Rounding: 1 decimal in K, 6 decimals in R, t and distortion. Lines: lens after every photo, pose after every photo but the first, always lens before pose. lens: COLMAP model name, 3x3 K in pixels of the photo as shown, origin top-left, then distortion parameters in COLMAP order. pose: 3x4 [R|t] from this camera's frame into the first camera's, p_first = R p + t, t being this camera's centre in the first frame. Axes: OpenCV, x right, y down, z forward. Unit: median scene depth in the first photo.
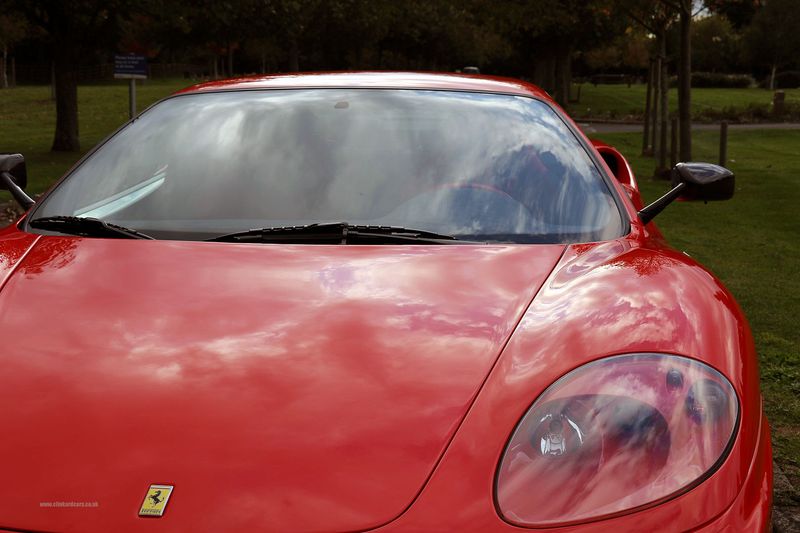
lens RADIAL K [[1606.5, 0, 399.9], [0, 1606.5, 269.7], [0, 0, 1]] dist [0.479099, 0.000000]
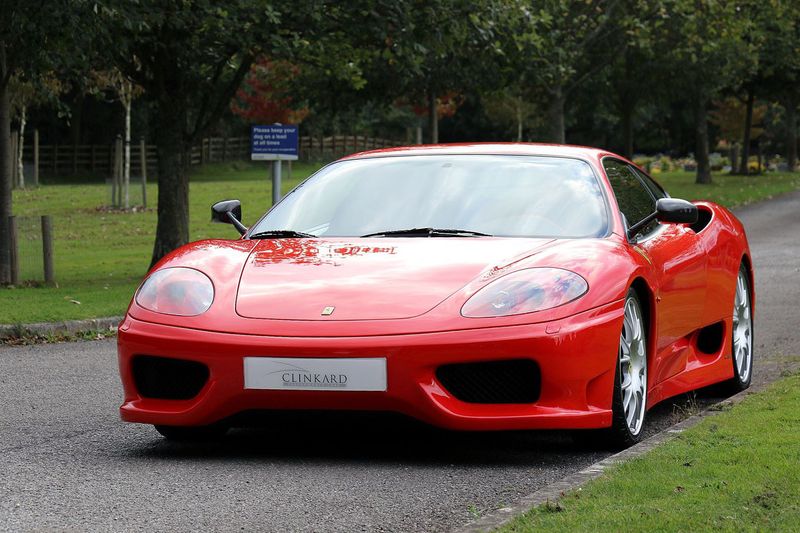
lens RADIAL K [[1606.5, 0, 399.4], [0, 1606.5, 265.7], [0, 0, 1]] dist [0.479099, 0.000000]
pose [[0.995183, 0.003662, -0.097969, -0.054525], [-0.008183, 0.998918, -0.045784, -0.049421], [0.097695, 0.046365, 0.994136, 0.393781]]
